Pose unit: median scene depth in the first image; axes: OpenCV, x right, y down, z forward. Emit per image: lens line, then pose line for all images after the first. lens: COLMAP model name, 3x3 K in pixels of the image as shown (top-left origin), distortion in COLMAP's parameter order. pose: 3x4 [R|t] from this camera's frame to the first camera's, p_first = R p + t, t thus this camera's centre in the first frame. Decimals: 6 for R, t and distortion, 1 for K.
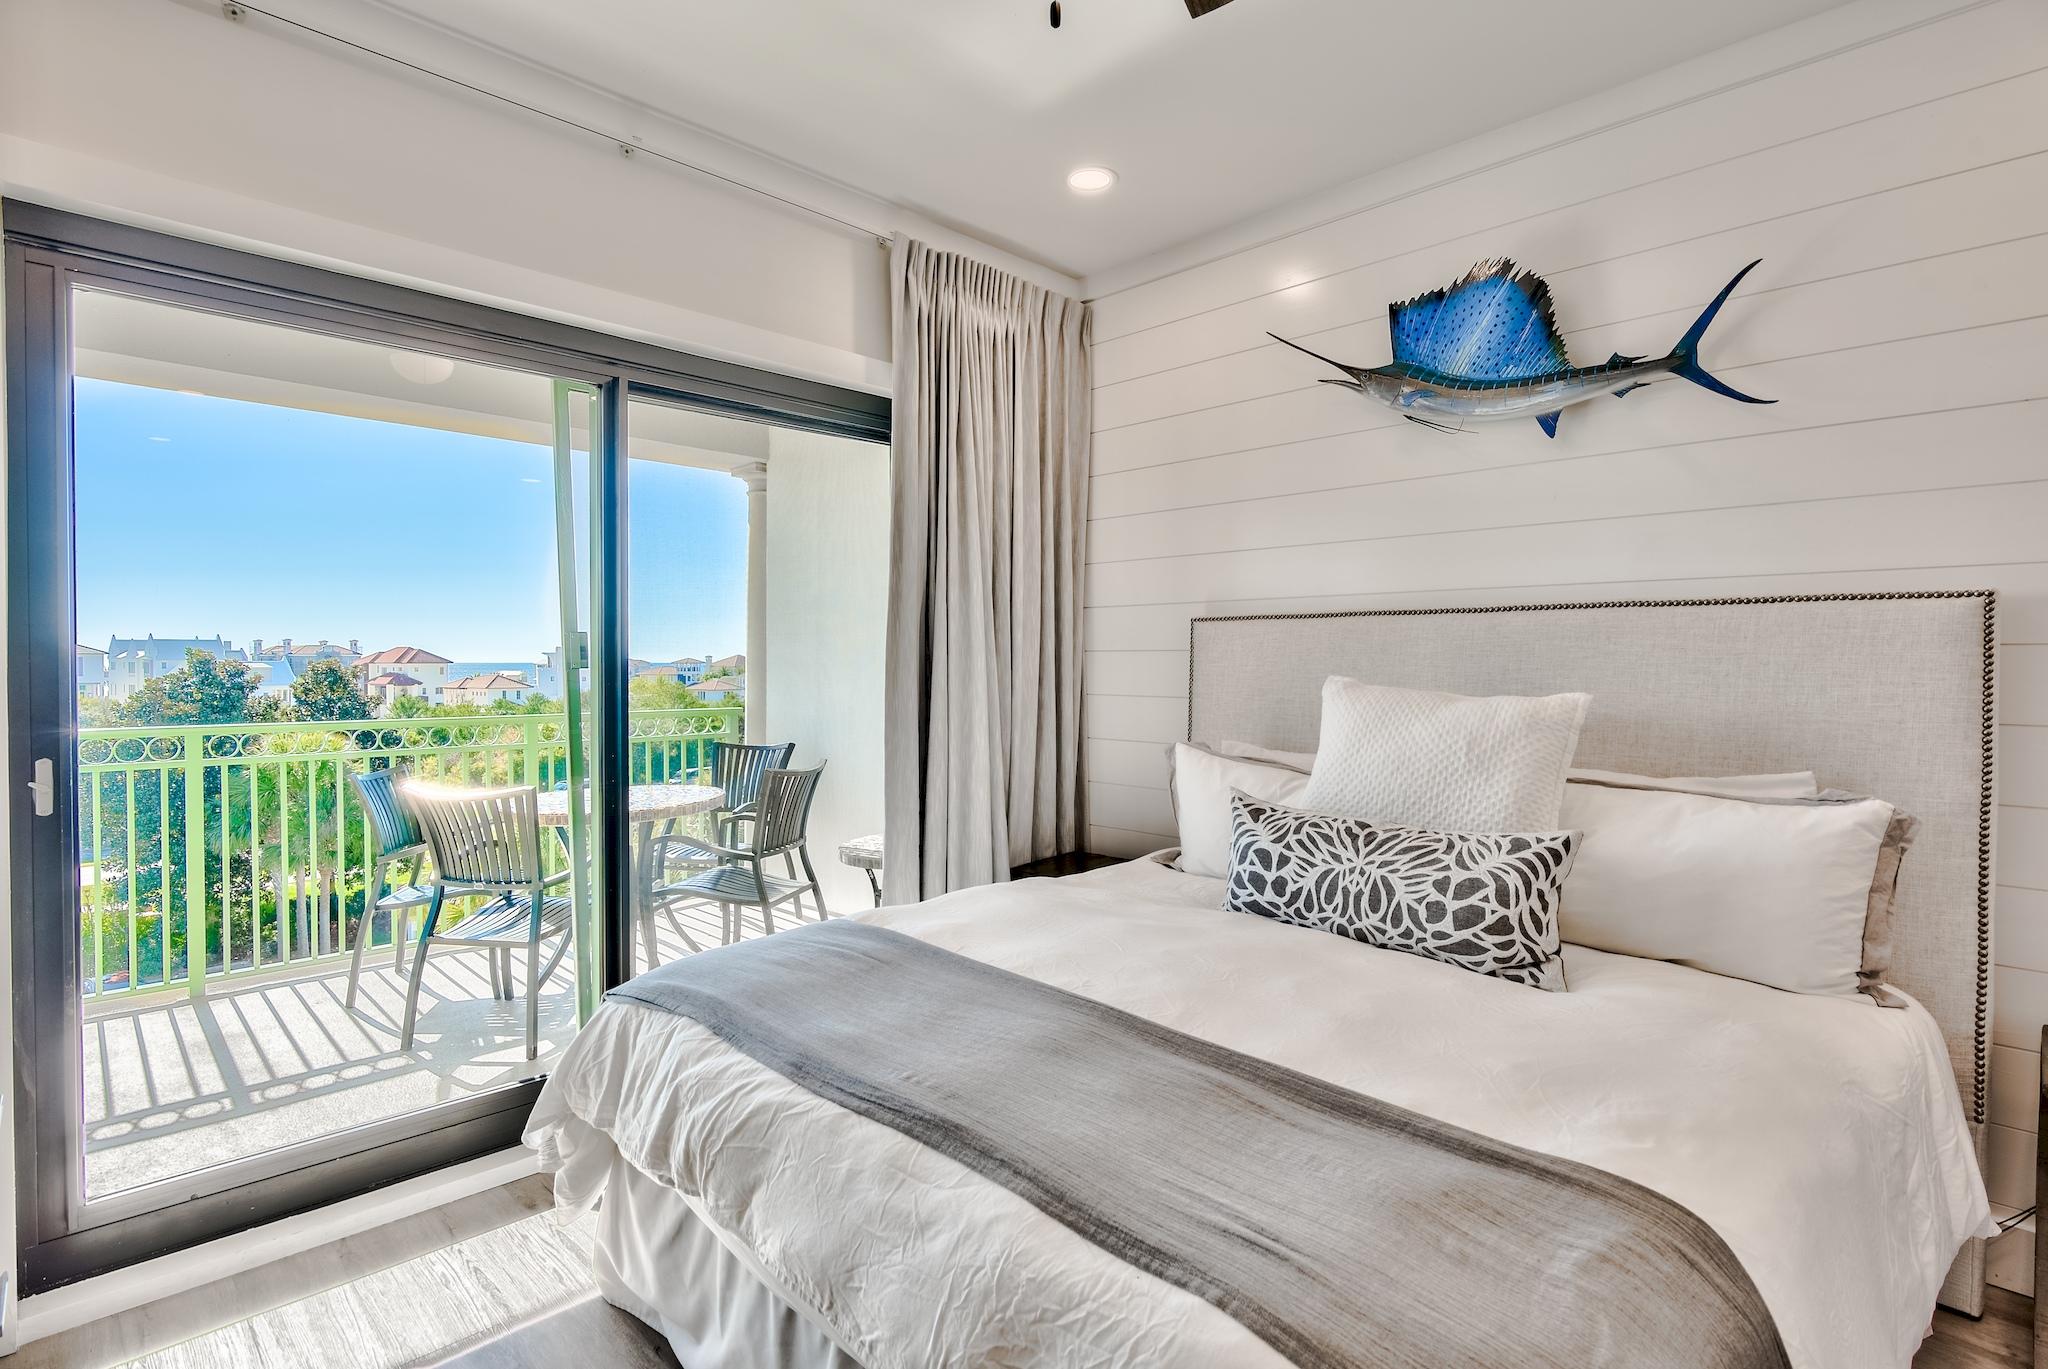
lens RADIAL K [[1022.1, 0, 1024.0], [0, 1022.1, 684.5], [0, 0, 1]] dist [0.001748, 0.000073]
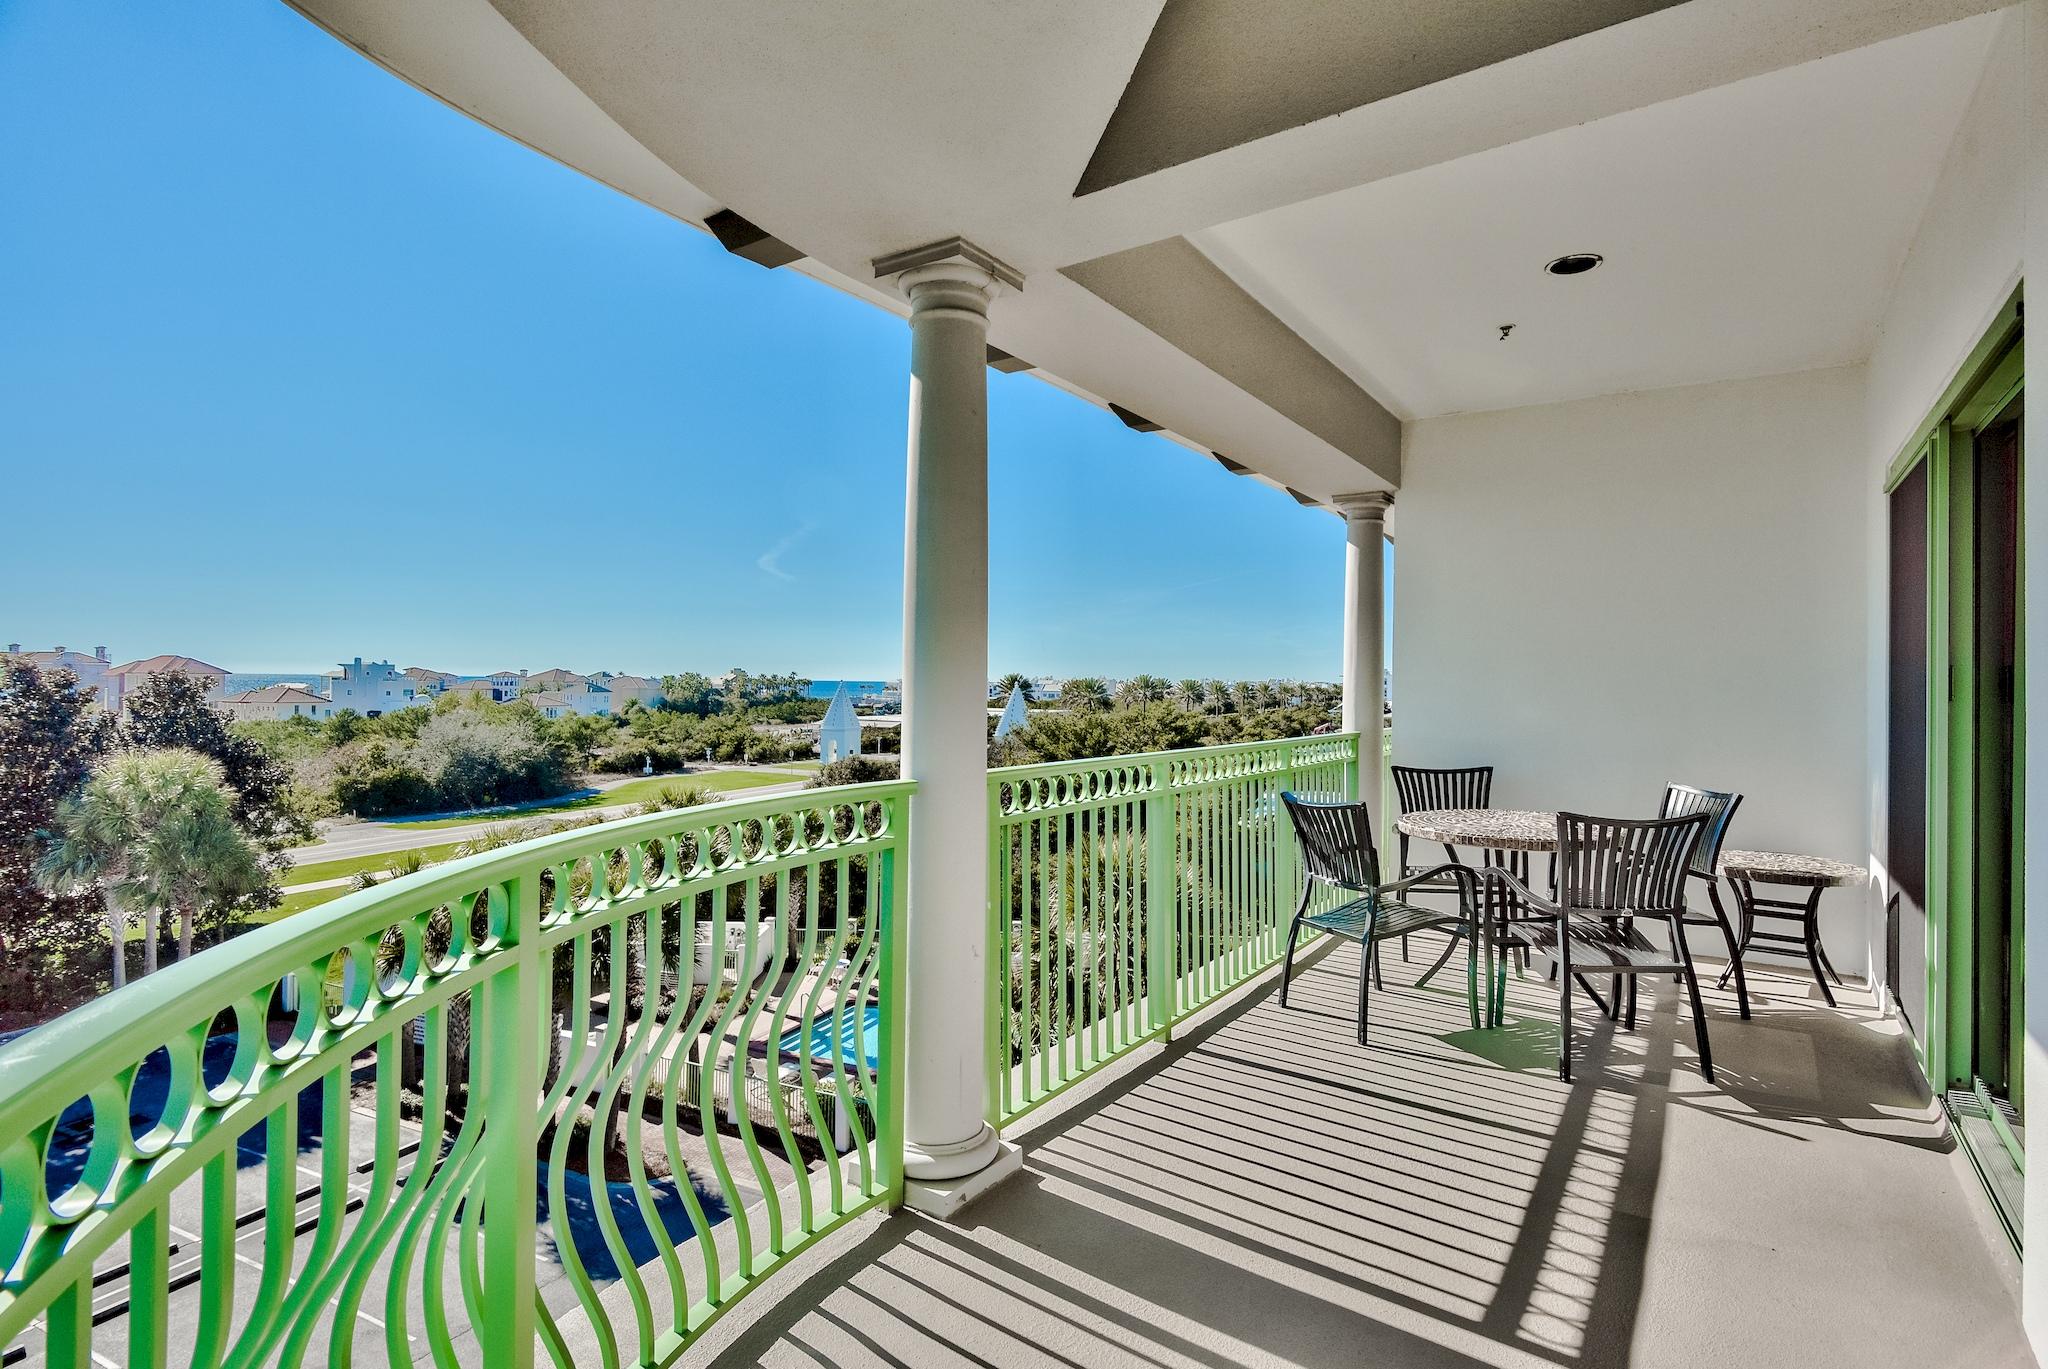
lens RADIAL K [[1013.0, 0, 1022.8], [0, 1013.0, 671.7], [0, 0, 1]] dist [0.002240, 0.000058]
pose [[0.983708, 0.012911, 0.179310, -0.116862], [-0.007355, 0.999473, -0.031618, -0.000052], [-0.179623, 0.029784, 0.983284, 0.011988]]
